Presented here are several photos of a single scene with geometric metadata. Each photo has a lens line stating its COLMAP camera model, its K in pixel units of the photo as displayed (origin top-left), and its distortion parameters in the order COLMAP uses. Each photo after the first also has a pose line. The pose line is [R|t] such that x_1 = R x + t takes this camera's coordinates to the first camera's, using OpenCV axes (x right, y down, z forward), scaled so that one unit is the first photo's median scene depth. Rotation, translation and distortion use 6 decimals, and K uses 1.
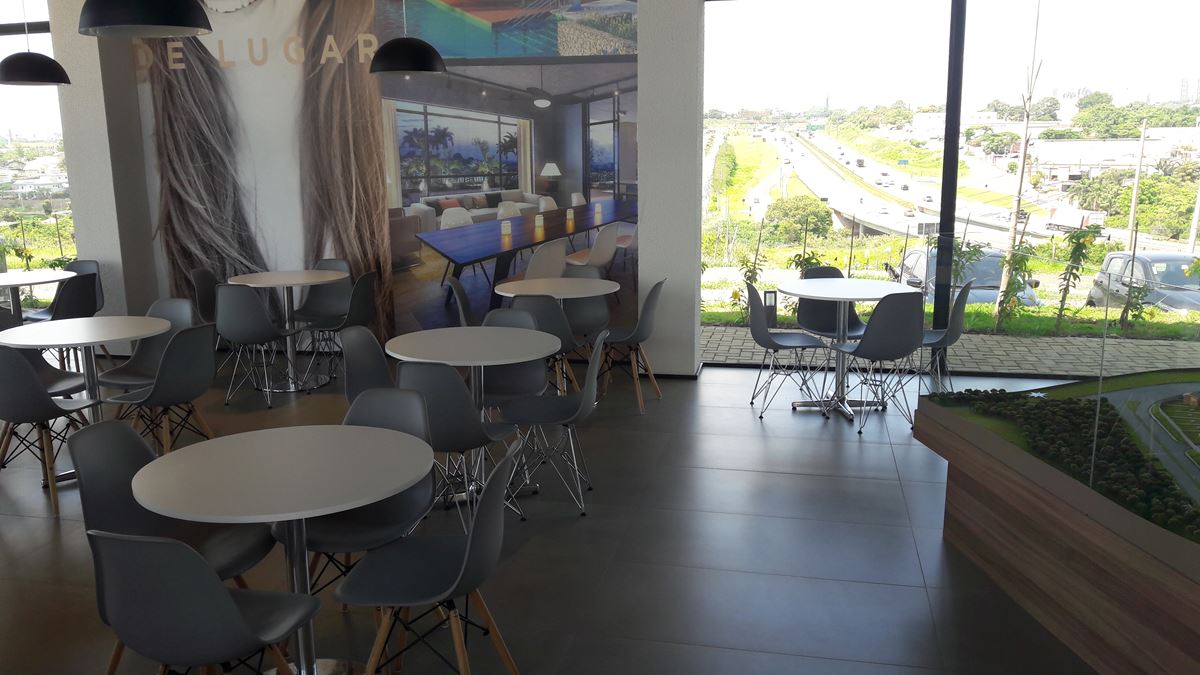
lens RADIAL K [[980.6, 0, 600.0], [0, 980.6, 337.5], [0, 0, 1]] dist [0.348693, -0.644167]
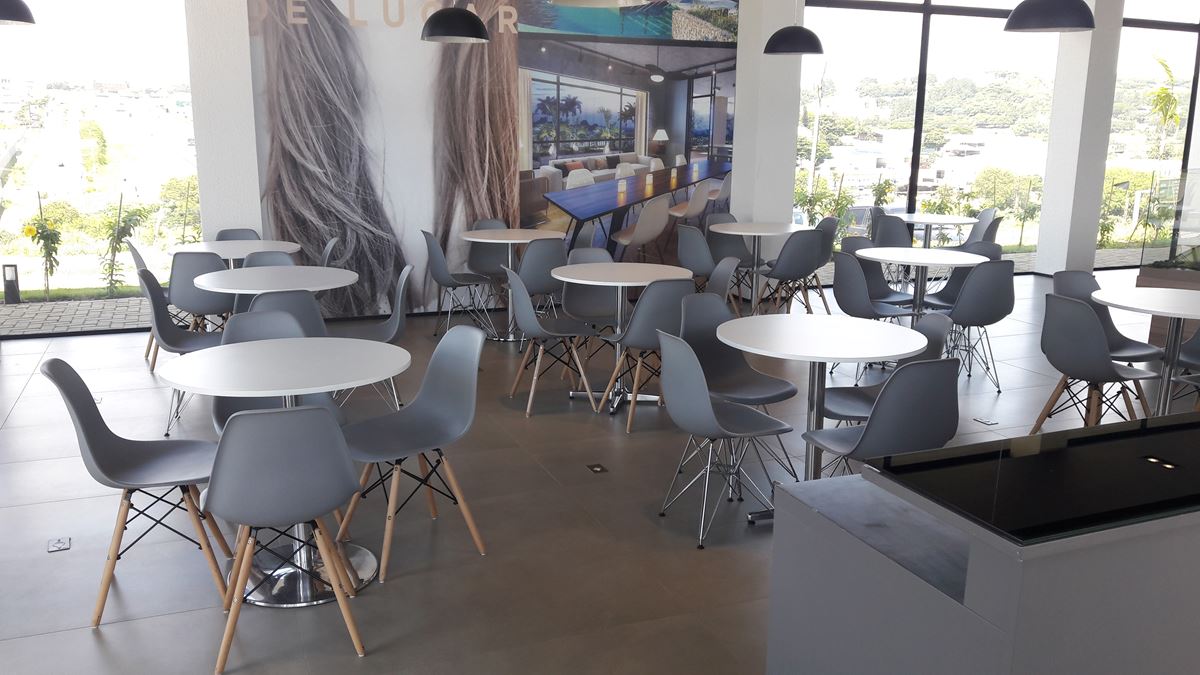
lens RADIAL K [[980.6, 0, 600.0], [0, 980.6, 337.5], [0, 0, 1]] dist [0.348693, -0.644167]
pose [[0.803412, -0.100865, 0.586818, -0.808715], [0.092820, 0.994715, 0.043896, 0.011822], [-0.588144, 0.019202, 0.808528, 0.083956]]
